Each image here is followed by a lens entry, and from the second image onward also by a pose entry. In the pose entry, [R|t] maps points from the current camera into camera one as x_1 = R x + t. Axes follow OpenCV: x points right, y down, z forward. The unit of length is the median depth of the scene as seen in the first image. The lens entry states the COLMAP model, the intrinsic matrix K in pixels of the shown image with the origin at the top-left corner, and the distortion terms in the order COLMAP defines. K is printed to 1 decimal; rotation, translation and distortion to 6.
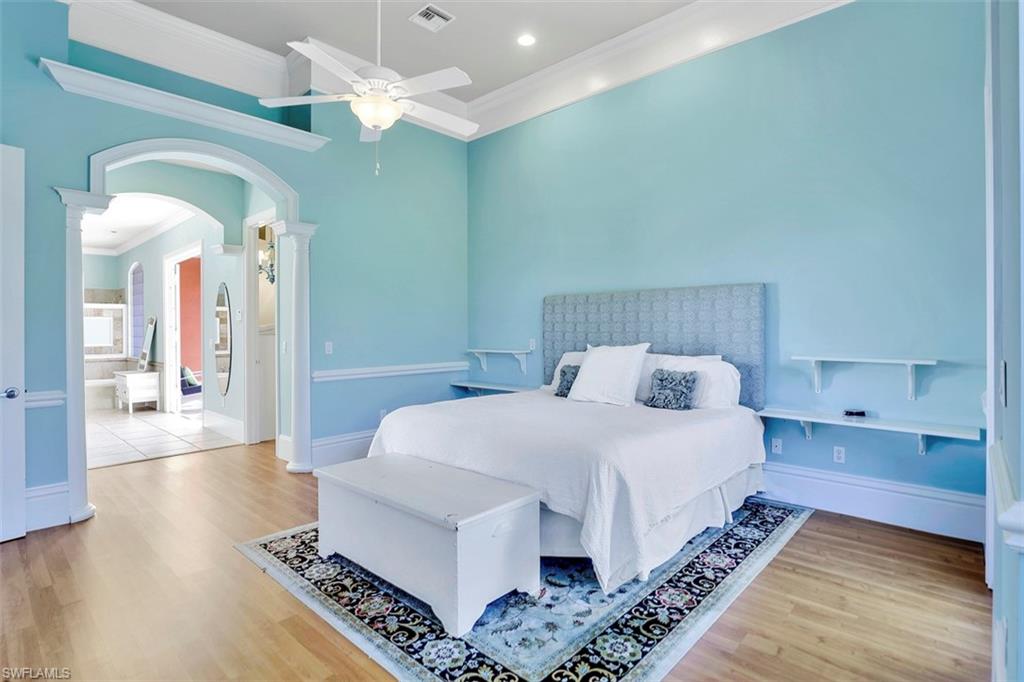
lens RADIAL K [[511.0, 0, 506.1], [0, 511.0, 336.8], [0, 0, 1]] dist [-0.016872, 0.000336]
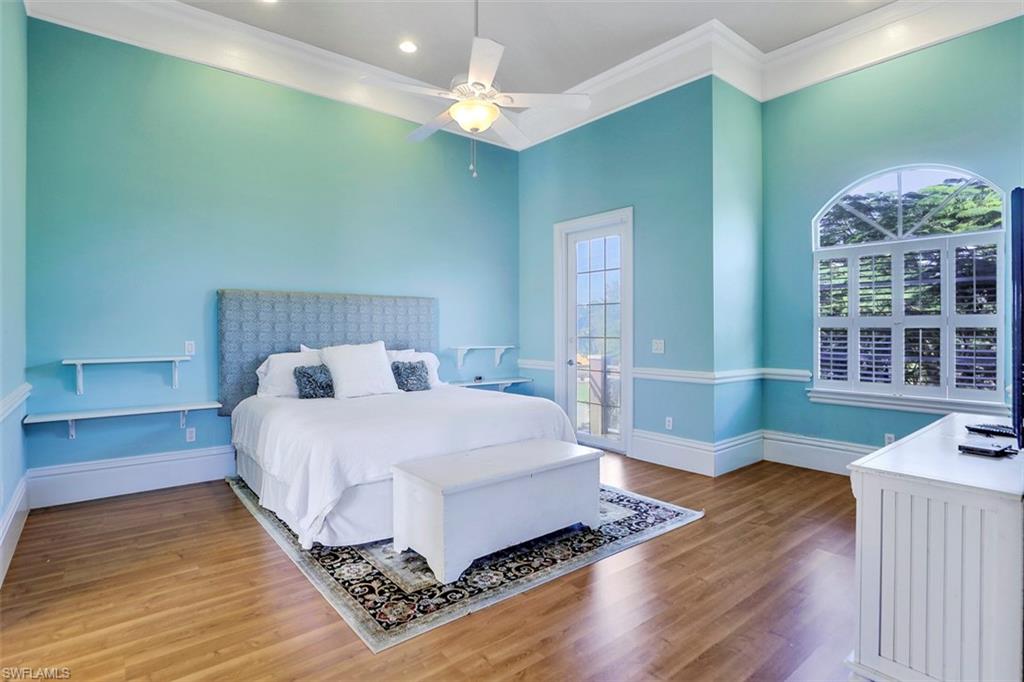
lens RADIAL K [[511.0, 0, 509.0], [0, 511.0, 335.6], [0, 0, 1]] dist [-0.016872, 0.000336]
pose [[0.142636, -0.009034, 0.989734, -0.813688], [0.009984, 0.999921, 0.007688, -0.005971], [-0.989725, 0.008785, 0.142715, 0.504584]]
